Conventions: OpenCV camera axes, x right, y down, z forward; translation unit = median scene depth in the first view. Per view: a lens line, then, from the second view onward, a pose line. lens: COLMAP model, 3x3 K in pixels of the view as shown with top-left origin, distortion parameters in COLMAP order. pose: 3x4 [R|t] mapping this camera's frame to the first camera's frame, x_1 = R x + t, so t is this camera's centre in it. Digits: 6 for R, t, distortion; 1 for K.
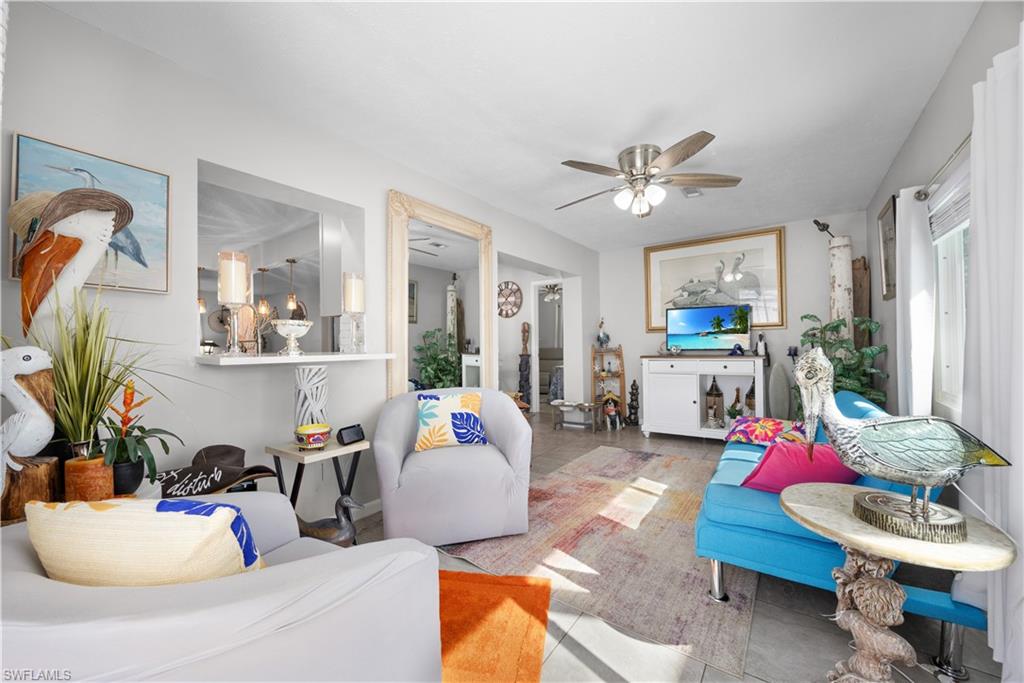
lens RADIAL K [[390.8, 0, 531.6], [0, 390.8, 339.9], [0, 0, 1]] dist [-0.000009, 0.000118]
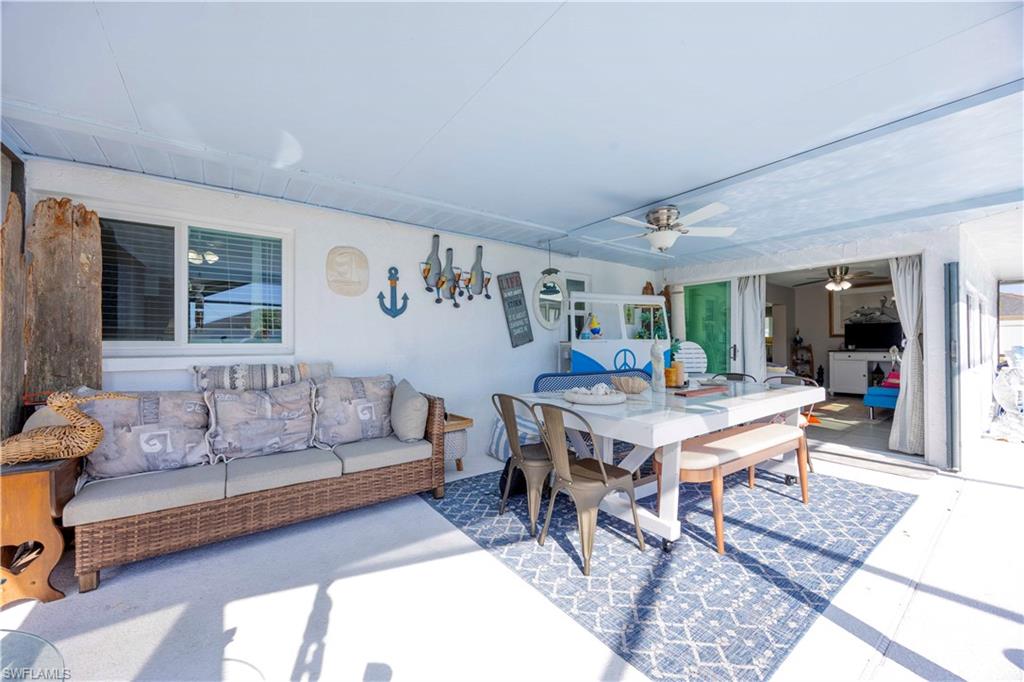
lens RADIAL K [[390.8, 0, 521.2], [0, 390.8, 341.2], [0, 0, 1]] dist [-0.000009, 0.000118]
pose [[0.945900, 0.007352, -0.324376, -0.492786], [-0.004563, 0.999946, 0.009359, -0.012934], [0.324427, -0.007372, 0.945882, -1.209861]]
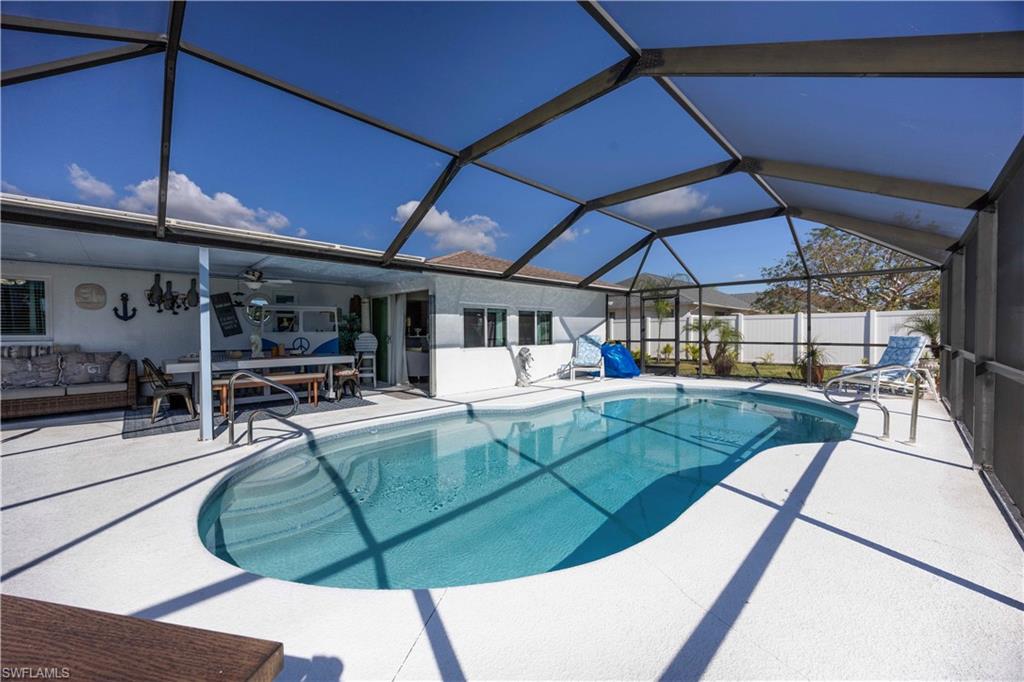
lens RADIAL K [[390.8, 0, 515.6], [0, 390.8, 338.6], [0, 0, 1]] dist [-0.000009, 0.000118]
pose [[0.980516, 0.011612, -0.196095, 0.728947], [-0.005362, 0.999461, 0.032375, -0.041603], [0.196366, -0.030693, 0.980050, -1.694458]]
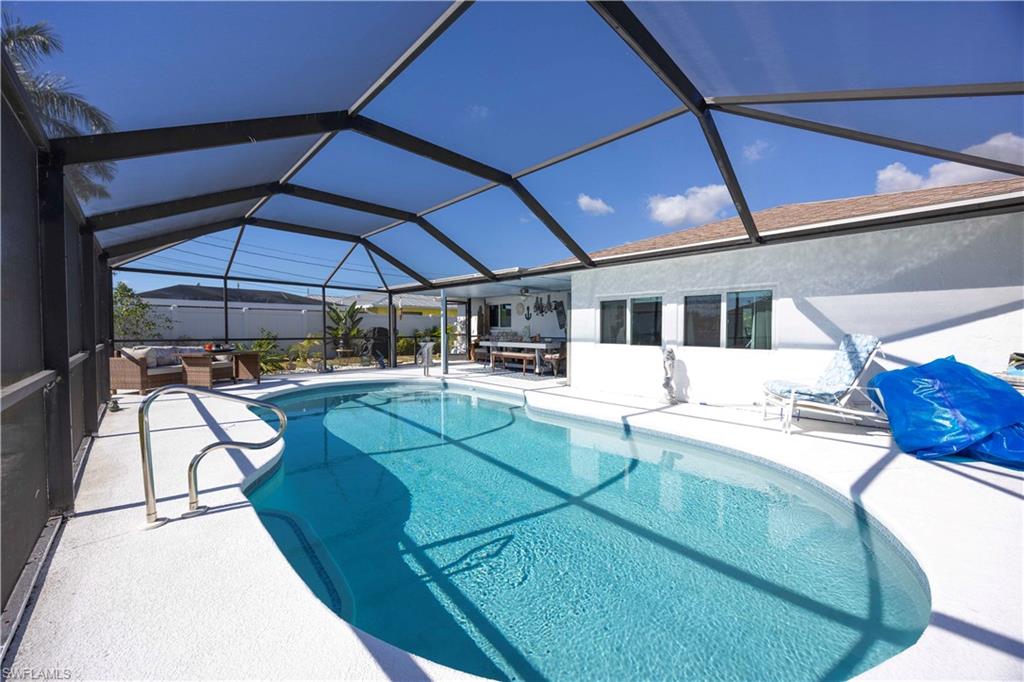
lens RADIAL K [[390.8, 0, 512.7], [0, 390.8, 339.3], [0, 0, 1]] dist [-0.000009, 0.000118]
pose [[-0.217896, 0.043585, -0.974998, 1.859887], [0.015155, 0.999033, 0.041273, -0.033889], [0.975854, -0.005783, -0.218346, -0.024237]]
